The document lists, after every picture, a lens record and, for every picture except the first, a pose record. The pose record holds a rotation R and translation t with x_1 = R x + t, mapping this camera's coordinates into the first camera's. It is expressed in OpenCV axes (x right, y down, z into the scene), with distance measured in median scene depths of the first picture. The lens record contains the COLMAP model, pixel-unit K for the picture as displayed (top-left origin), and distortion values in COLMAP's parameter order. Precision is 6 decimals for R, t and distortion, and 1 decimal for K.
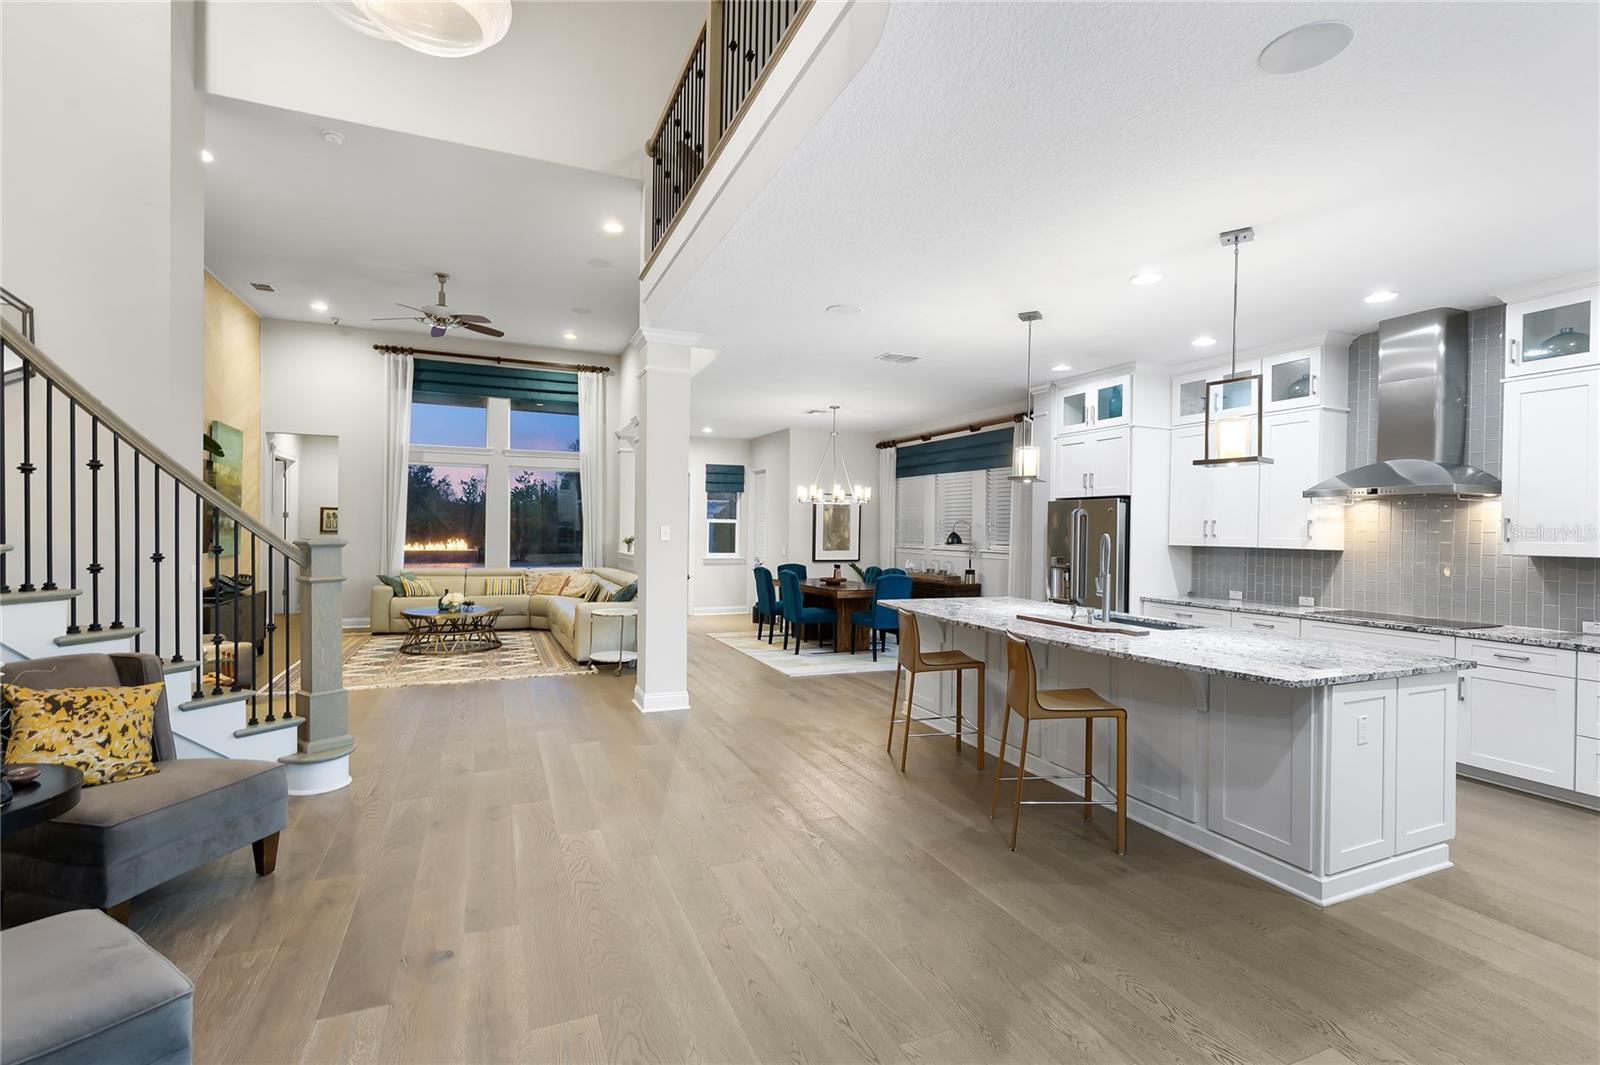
lens RADIAL K [[726.8, 0, 800.0], [0, 726.8, 532.5], [0, 0, 1]] dist [-0.001907, 0.000017]
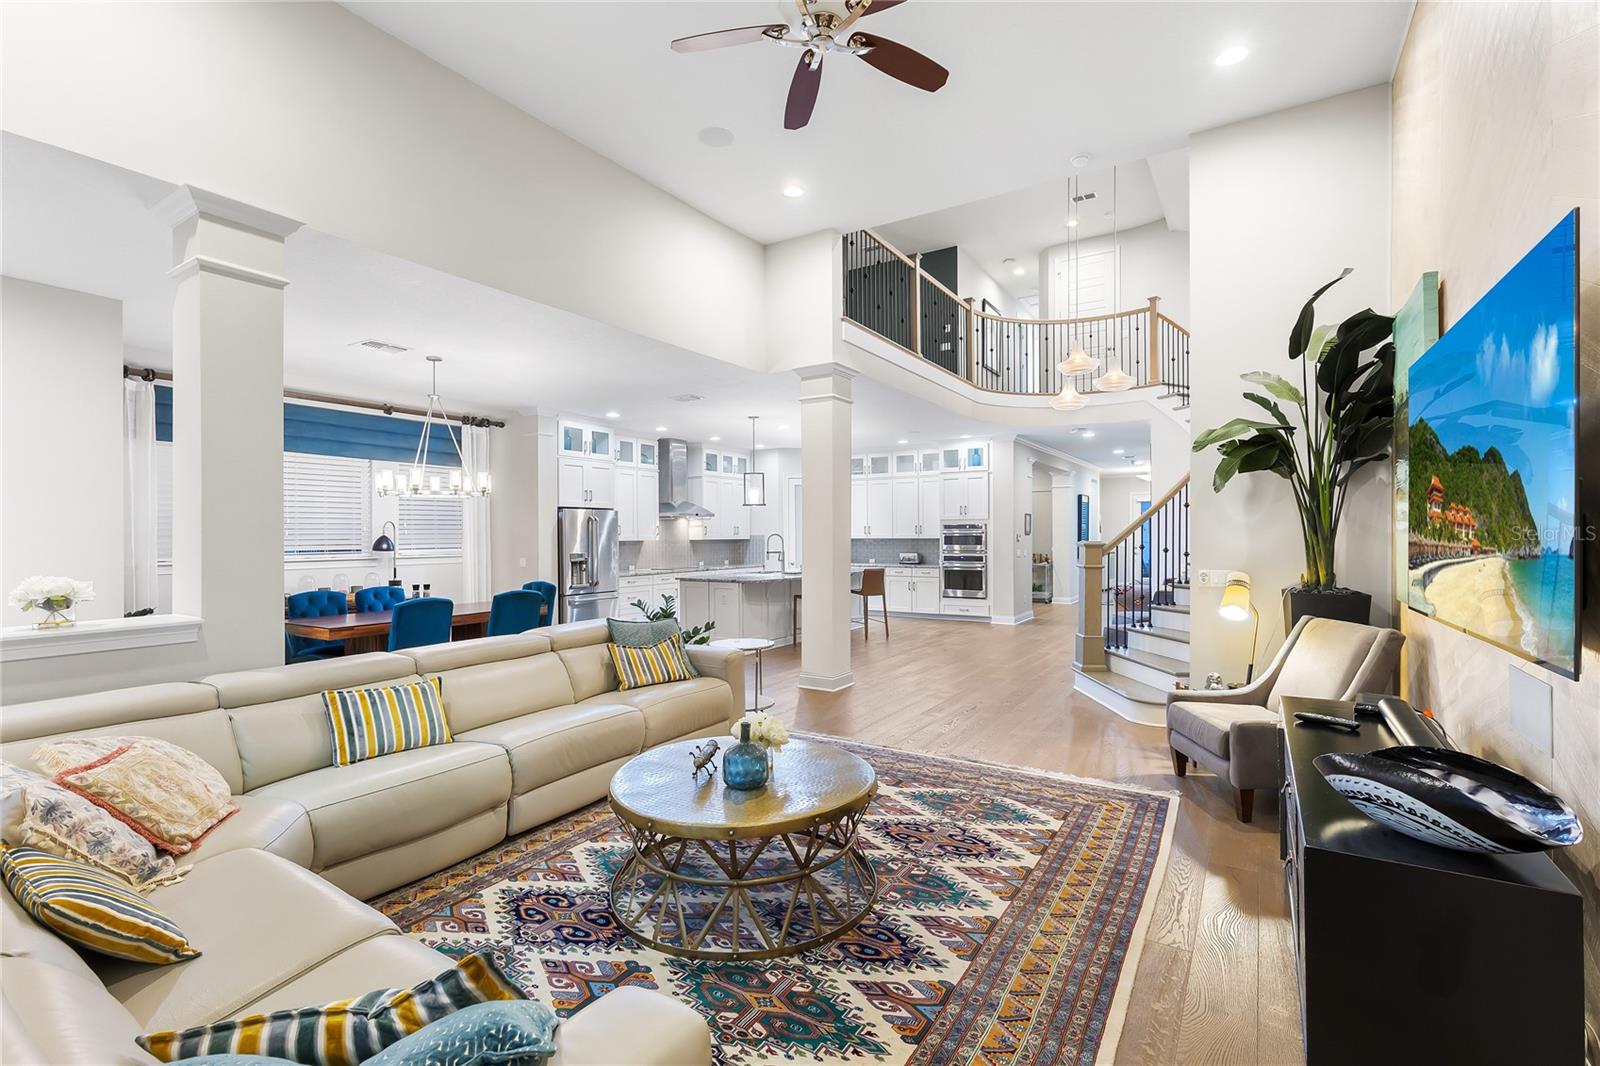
lens RADIAL K [[726.8, 0, 800.0], [0, 726.8, 533.0], [0, 0, 1]] dist [-0.001907, 0.000017]
pose [[-0.578247, -0.012488, 0.815766, -1.229879], [-0.004539, 0.999917, 0.012089, -0.025188], [-0.815849, 0.003288, -0.578255, 1.919084]]
